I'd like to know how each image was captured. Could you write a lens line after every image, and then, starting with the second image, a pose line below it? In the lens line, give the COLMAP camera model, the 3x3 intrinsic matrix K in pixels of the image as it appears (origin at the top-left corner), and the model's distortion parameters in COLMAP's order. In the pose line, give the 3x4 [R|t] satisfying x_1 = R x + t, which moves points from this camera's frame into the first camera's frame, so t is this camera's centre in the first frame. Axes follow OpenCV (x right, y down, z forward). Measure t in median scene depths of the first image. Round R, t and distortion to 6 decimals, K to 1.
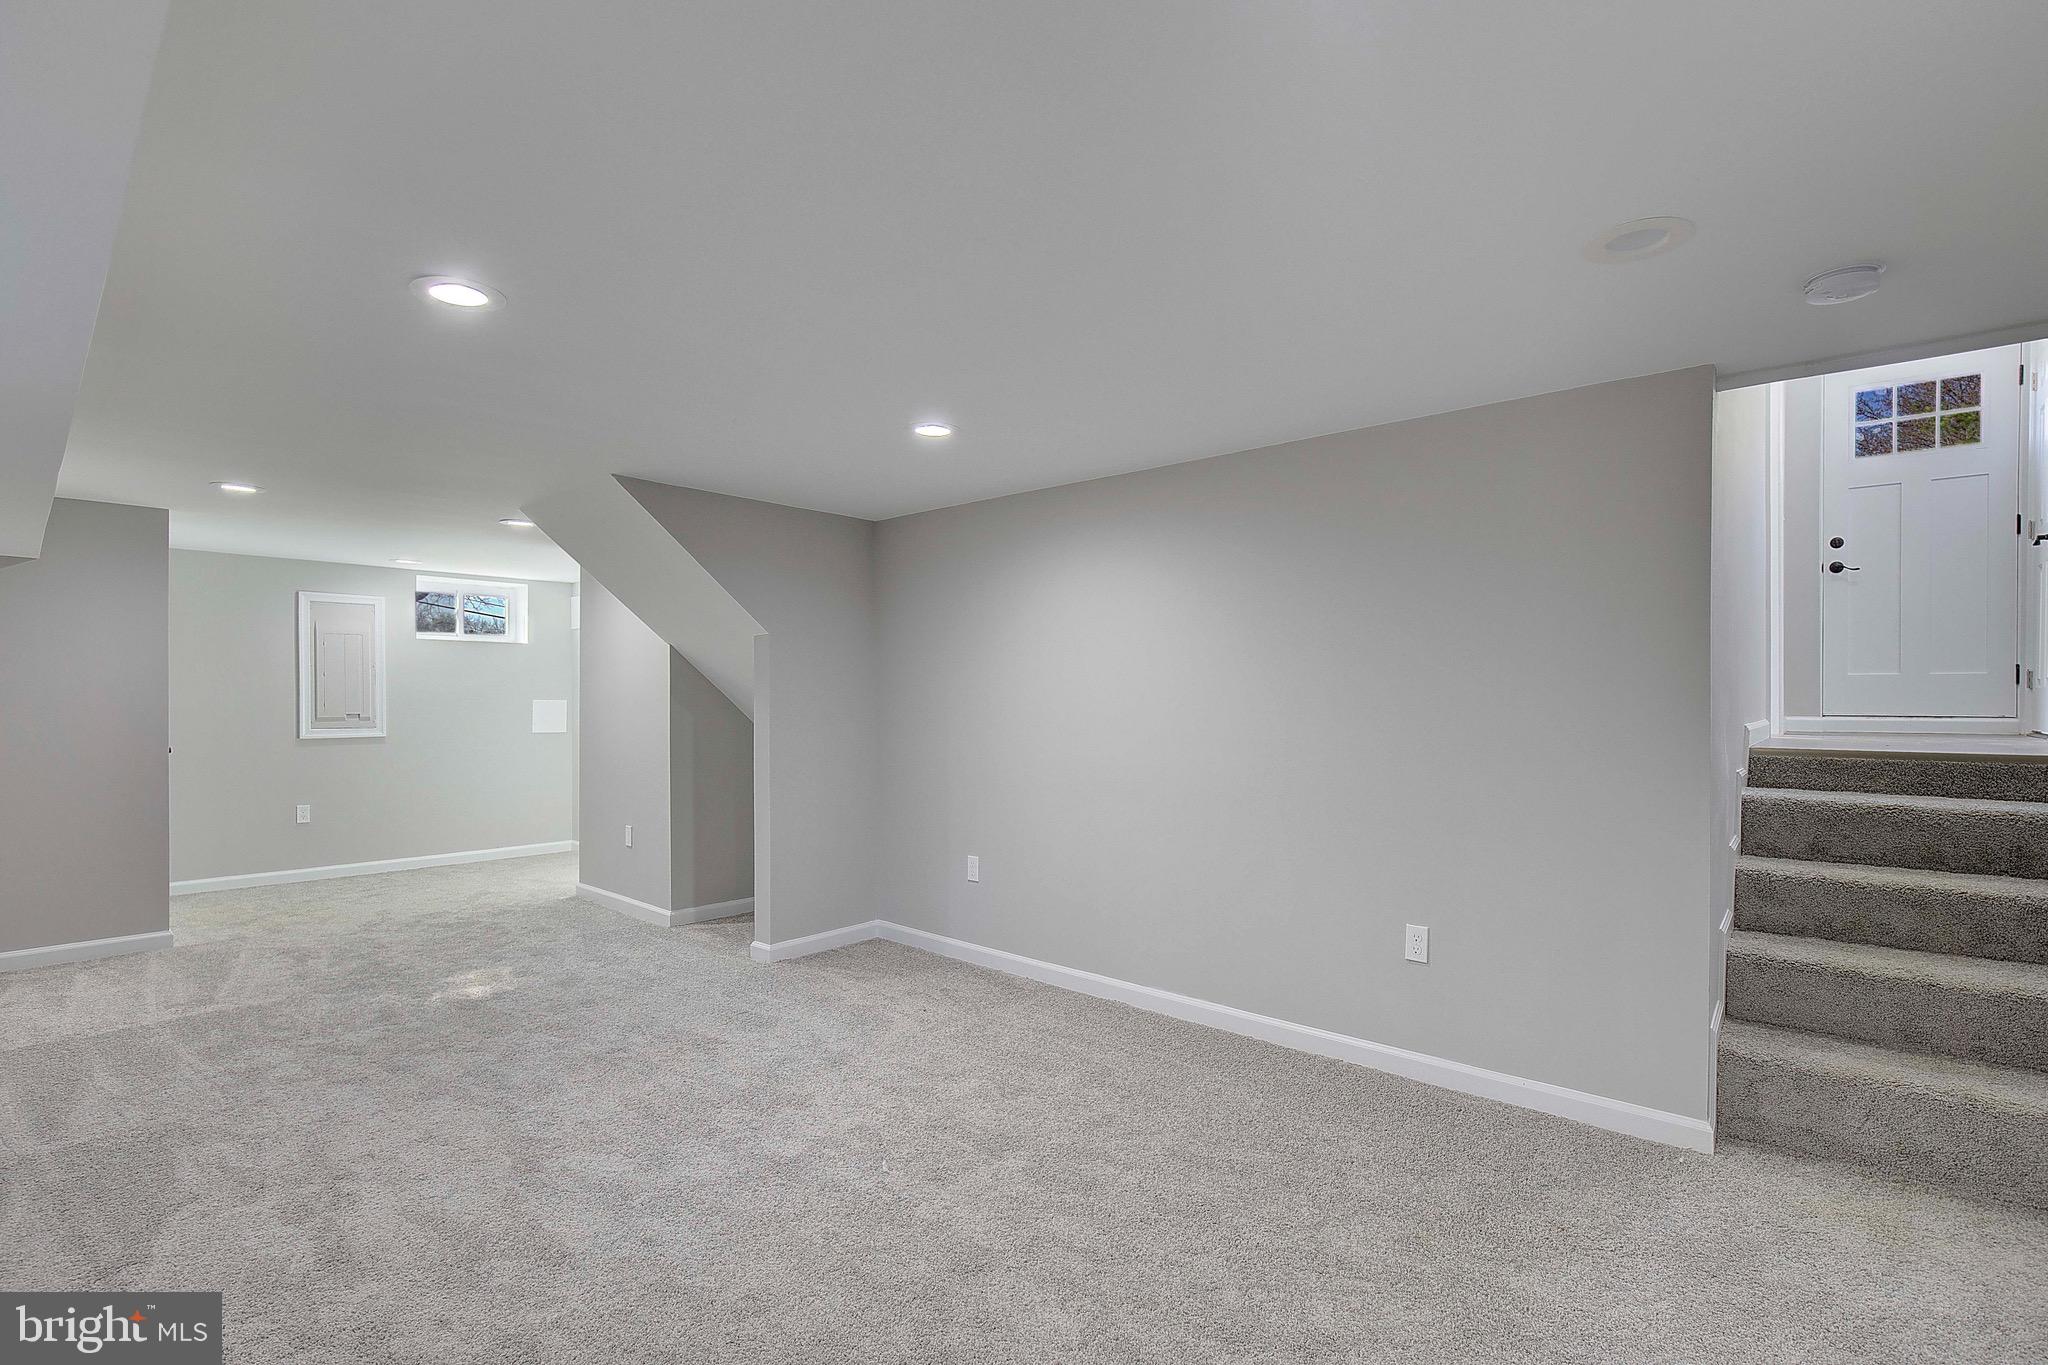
lens RADIAL K [[945.4, 0, 1050.9], [0, 945.4, 692.3], [0, 0, 1]] dist [-0.027672, 0.009575]
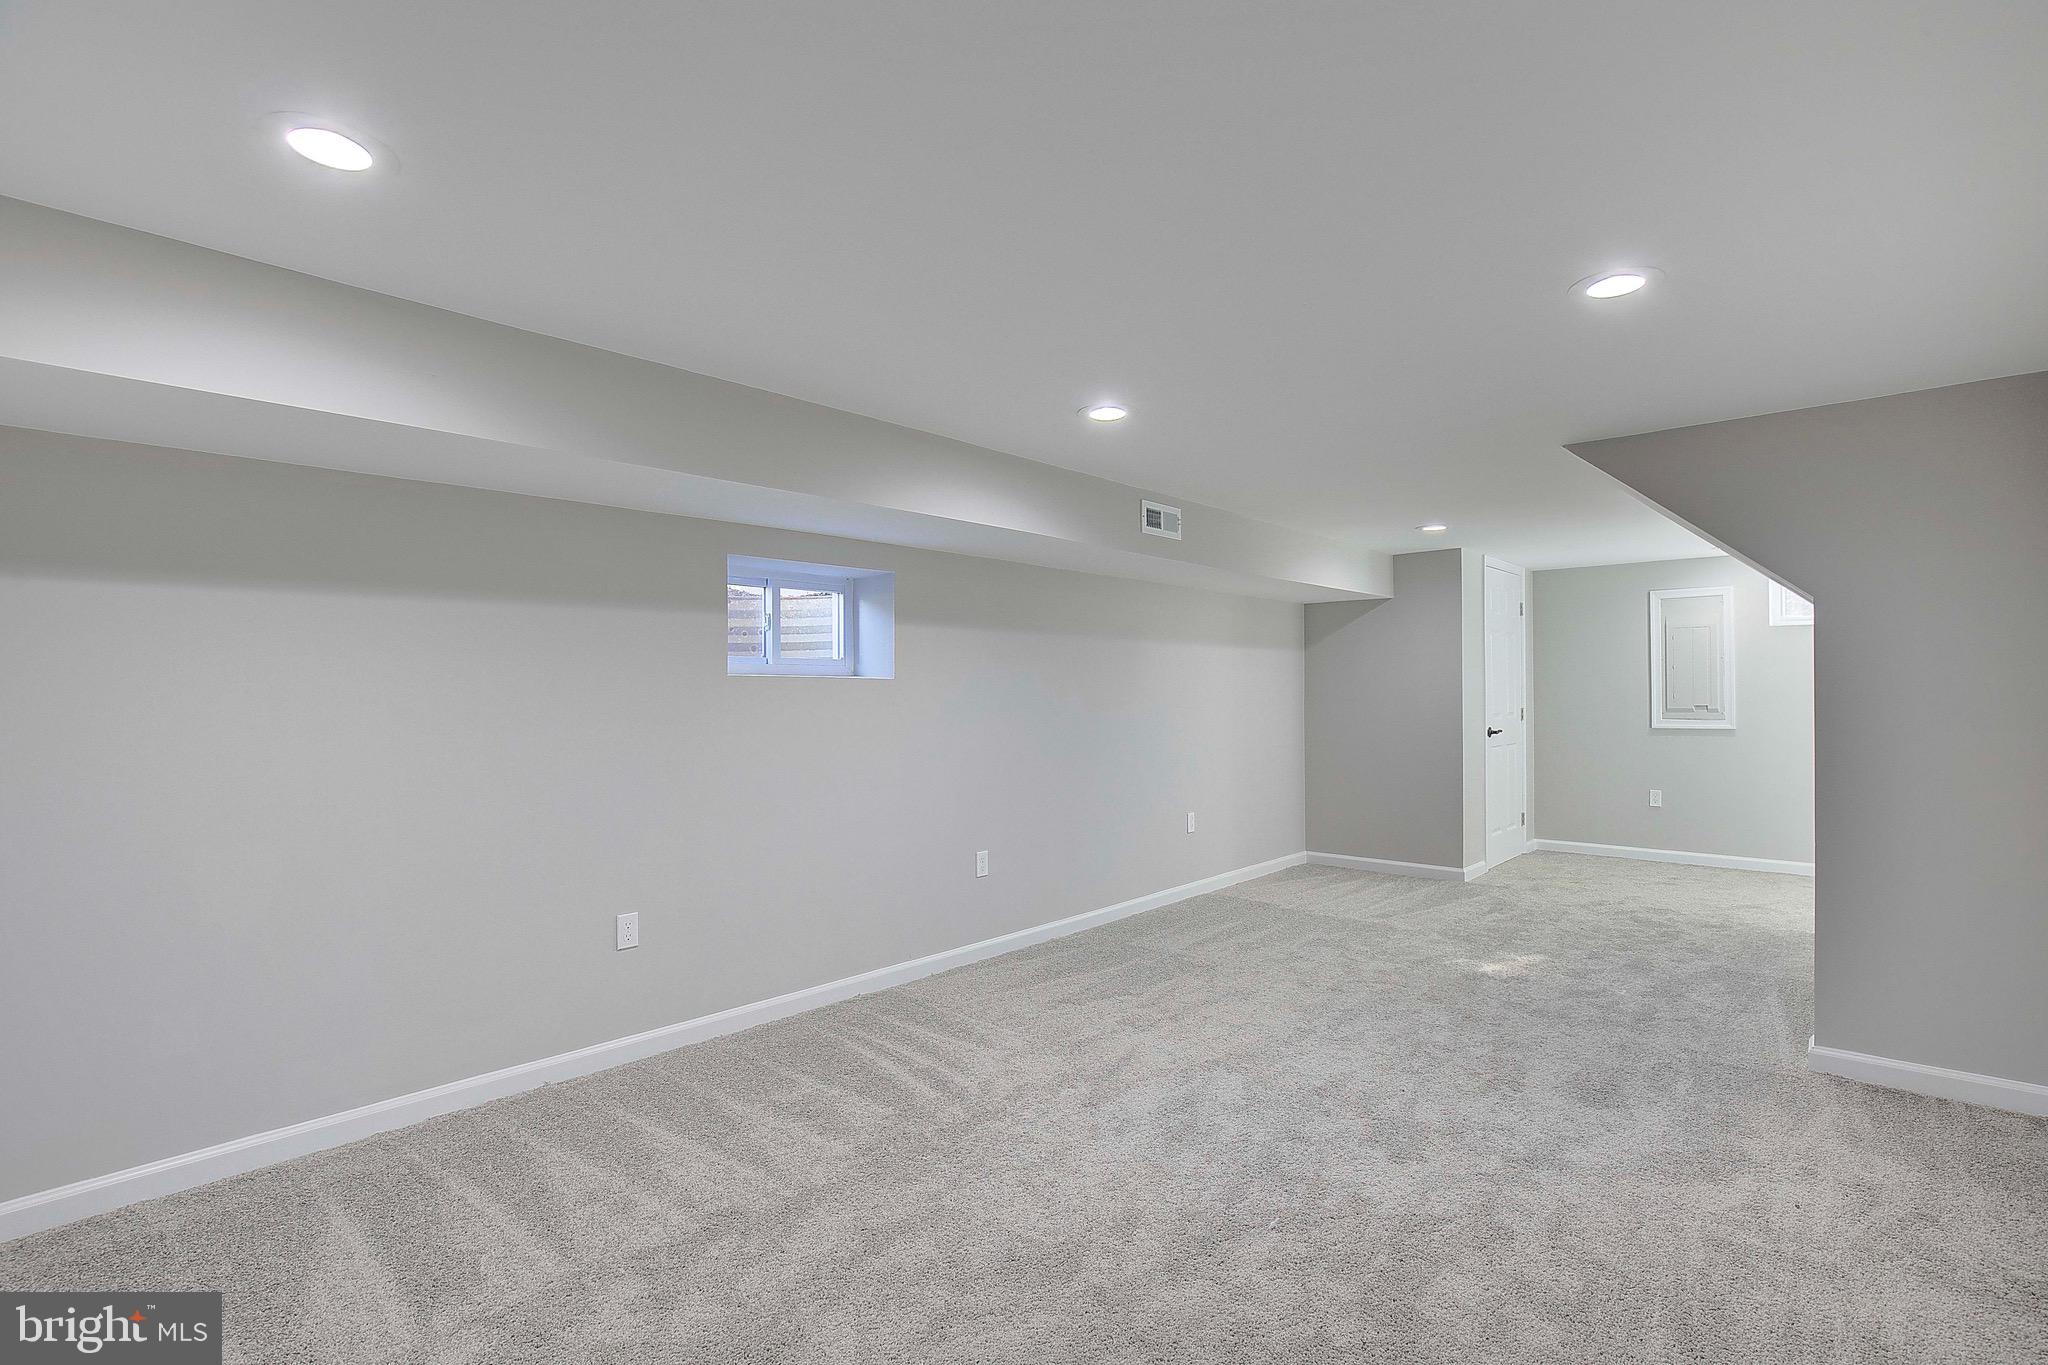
lens RADIAL K [[945.4, 0, 1050.9], [0, 945.4, 692.3], [0, 0, 1]] dist [-0.027672, 0.009575]
pose [[-0.026848, -0.005473, -0.999625, 0.444963], [0.016781, 0.999842, -0.005925, 0.004895], [0.999499, -0.016934, -0.026752, 0.511626]]
